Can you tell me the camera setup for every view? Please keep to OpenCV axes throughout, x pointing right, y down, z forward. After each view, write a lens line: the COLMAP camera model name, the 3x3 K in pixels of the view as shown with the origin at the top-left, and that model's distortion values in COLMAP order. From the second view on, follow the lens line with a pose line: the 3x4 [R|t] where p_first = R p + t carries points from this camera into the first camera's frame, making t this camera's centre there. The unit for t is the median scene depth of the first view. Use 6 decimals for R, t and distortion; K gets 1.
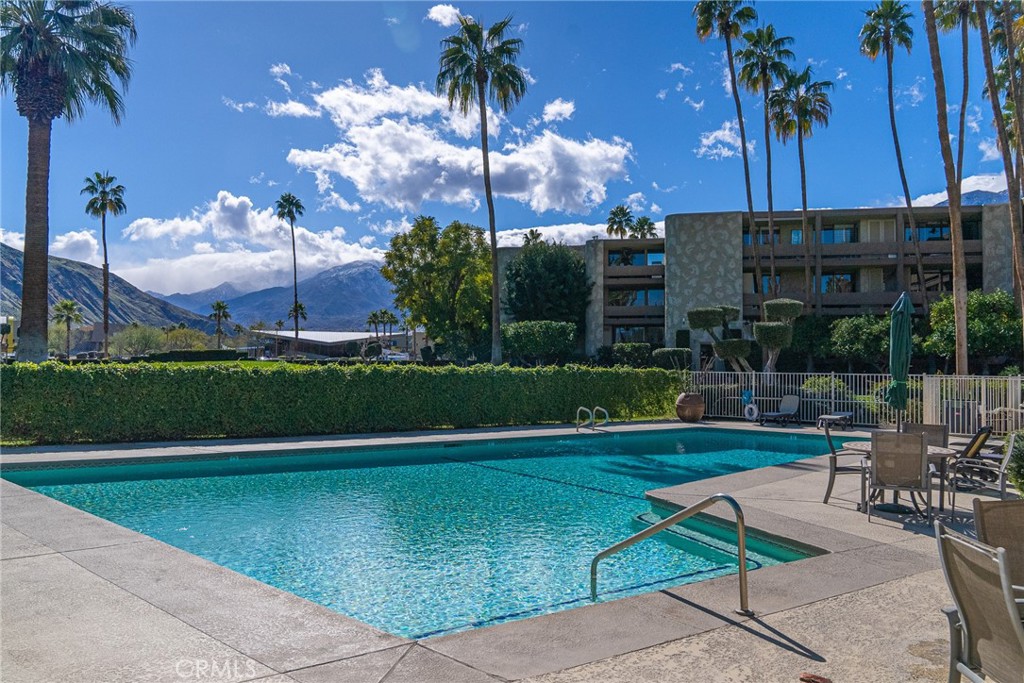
lens RADIAL K [[784.0, 0, 512.0], [0, 784.0, 341.5], [0, 0, 1]] dist [-0.002812, 0.000164]
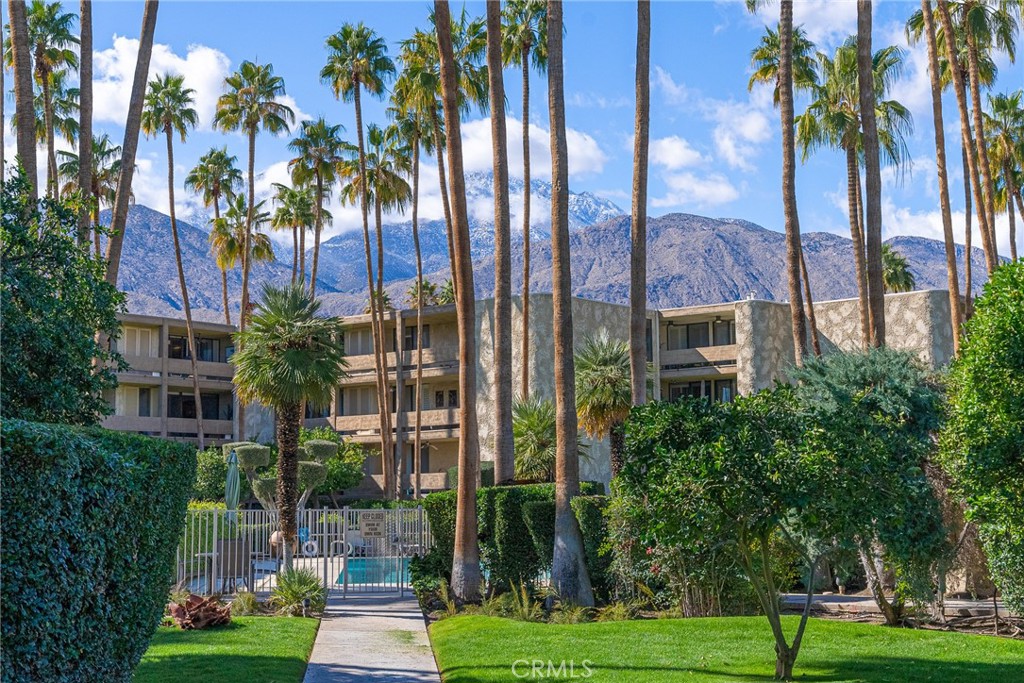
lens RADIAL K [[1476.4, 0, 512.0], [0, 1476.4, 341.5], [0, 0, 1]] dist [0.042947, 0.015249]
pose [[0.484999, 0.089612, 0.869911, -0.598255], [-0.016301, 0.995490, -0.093460, -0.001919], [-0.874363, 0.031147, 0.484272, -0.084980]]
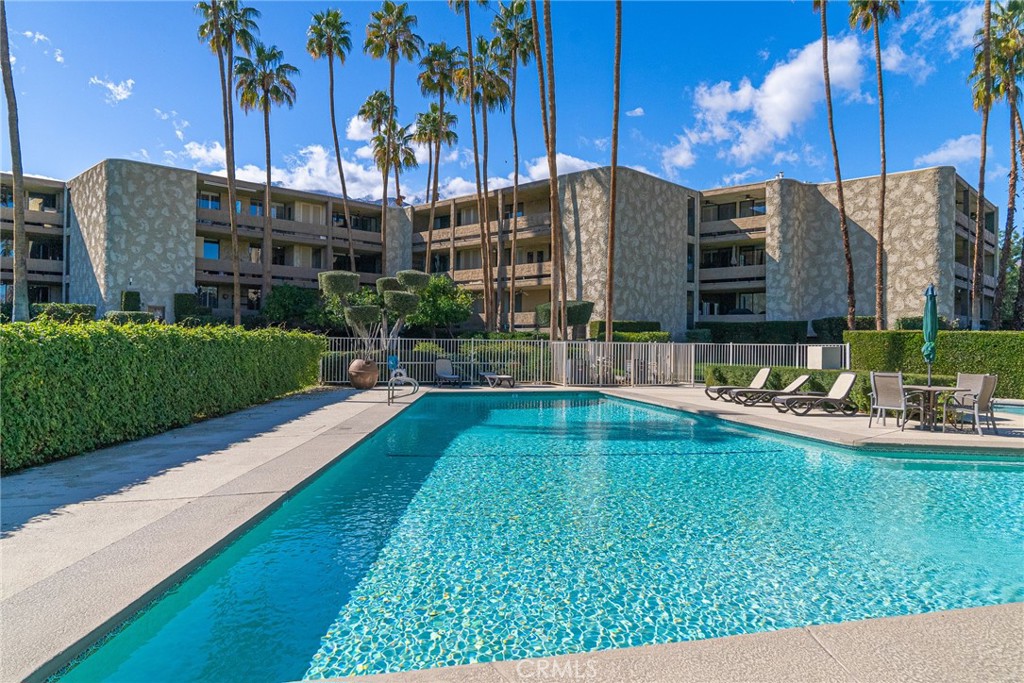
lens RADIAL K [[699.3, 0, 512.0], [0, 699.3, 341.5], [0, 0, 1]] dist [-0.004788, -0.001622]
pose [[0.547391, -0.000270, 0.836877, -0.183014], [-0.034406, 0.999147, 0.022827, 0.008073], [-0.836170, -0.041290, 0.546915, 0.172655]]
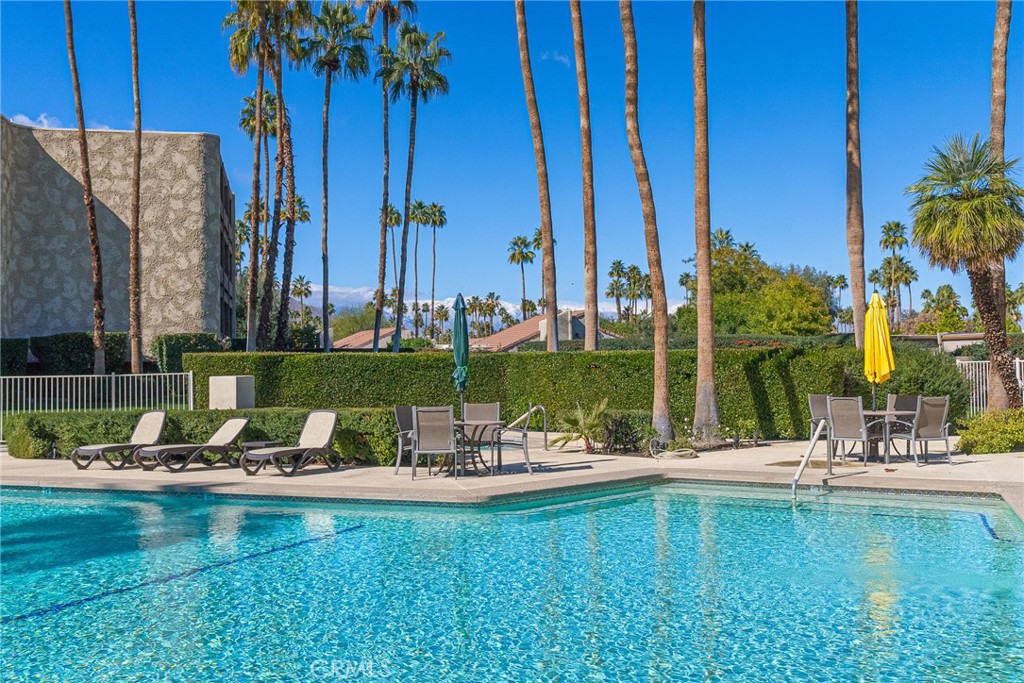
lens RADIAL K [[1052.4, 0, 512.0], [0, 1052.4, 341.5], [0, 0, 1]] dist [0.005122, 0.014001]
pose [[-0.388550, 0.022521, 0.921152, -0.177619], [-0.018698, 0.999303, -0.032318, 0.011324], [-0.921238, -0.029781, -0.387858, 0.291815]]
